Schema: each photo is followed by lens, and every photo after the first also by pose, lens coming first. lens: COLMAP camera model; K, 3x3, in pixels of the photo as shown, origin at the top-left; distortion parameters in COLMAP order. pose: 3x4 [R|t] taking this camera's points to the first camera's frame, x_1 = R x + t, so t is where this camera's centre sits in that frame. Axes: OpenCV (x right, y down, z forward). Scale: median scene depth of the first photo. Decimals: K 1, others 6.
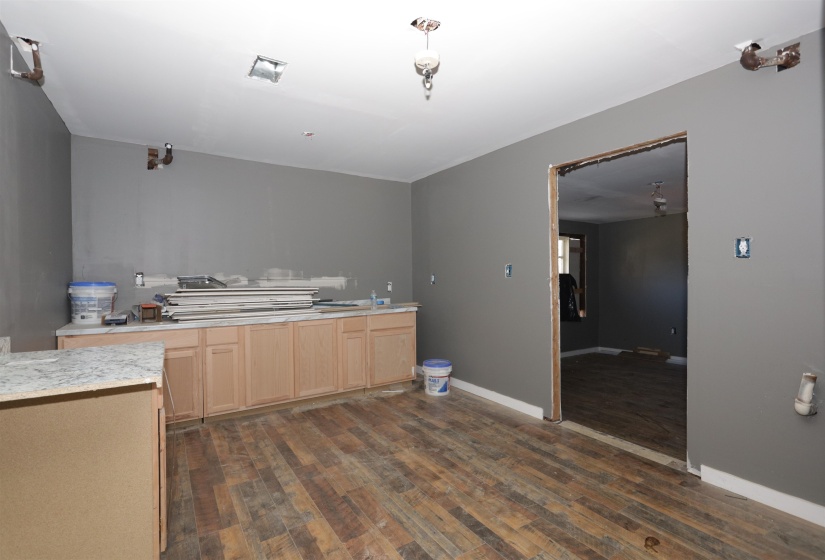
lens RADIAL K [[391.9, 0, 407.0], [0, 391.9, 280.9], [0, 0, 1]] dist [-0.008412, -0.000024]
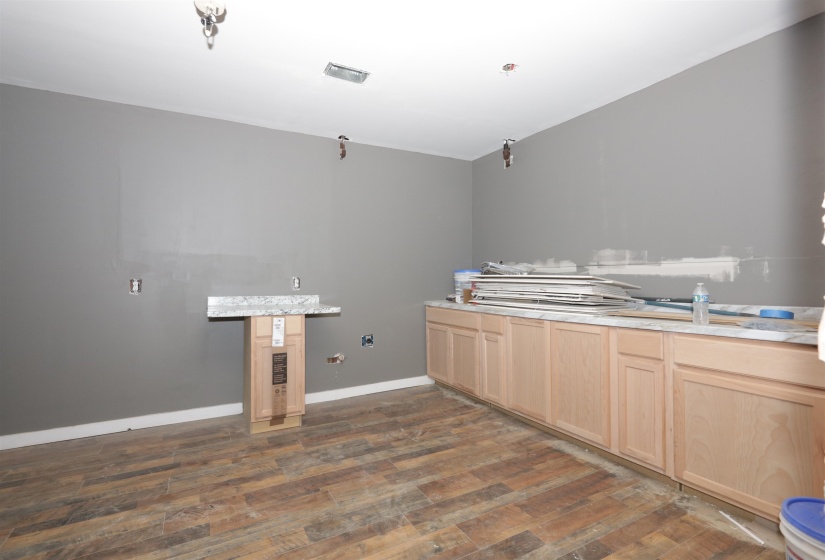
lens RADIAL K [[391.9, 0, 407.0], [0, 391.9, 277.9], [0, 0, 1]] dist [-0.008412, -0.000024]
pose [[-0.075324, 0.008451, -0.997123, 0.587079], [-0.004439, 0.999951, 0.008810, 0.023156], [0.997149, 0.005090, -0.075282, 0.991645]]
